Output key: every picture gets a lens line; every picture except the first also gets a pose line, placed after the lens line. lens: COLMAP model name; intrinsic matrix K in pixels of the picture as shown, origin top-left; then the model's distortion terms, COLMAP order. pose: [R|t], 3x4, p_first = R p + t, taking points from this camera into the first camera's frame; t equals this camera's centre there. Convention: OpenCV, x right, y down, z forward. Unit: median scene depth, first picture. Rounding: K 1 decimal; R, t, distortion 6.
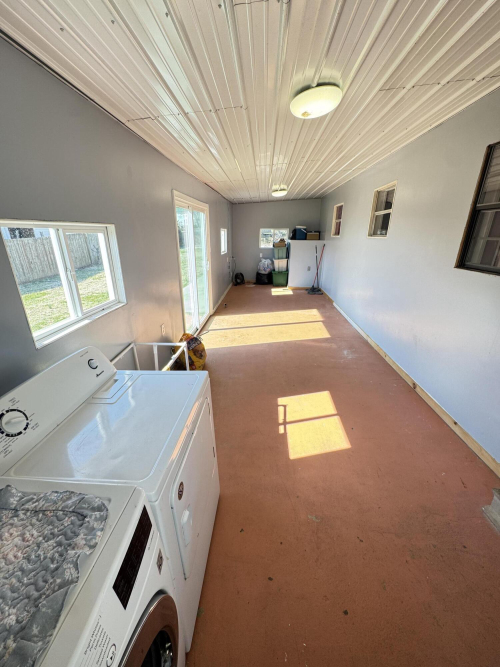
lens RADIAL K [[268.1, 0, 250.0], [0, 268.1, 335.3], [0, 0, 1]] dist [-0.001455, -0.000135]
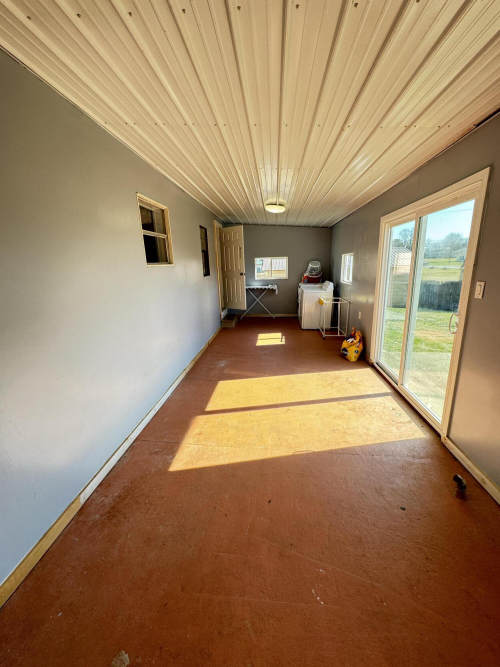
lens RADIAL K [[268.1, 0, 249.8], [0, 268.1, 332.1], [0, 0, 1]] dist [-0.001455, -0.000135]
pose [[-0.998642, 0.026080, 0.045097, 0.166881], [0.047429, 0.813258, 0.579968, -0.595363], [-0.021550, 0.581319, -0.813390, 1.591524]]
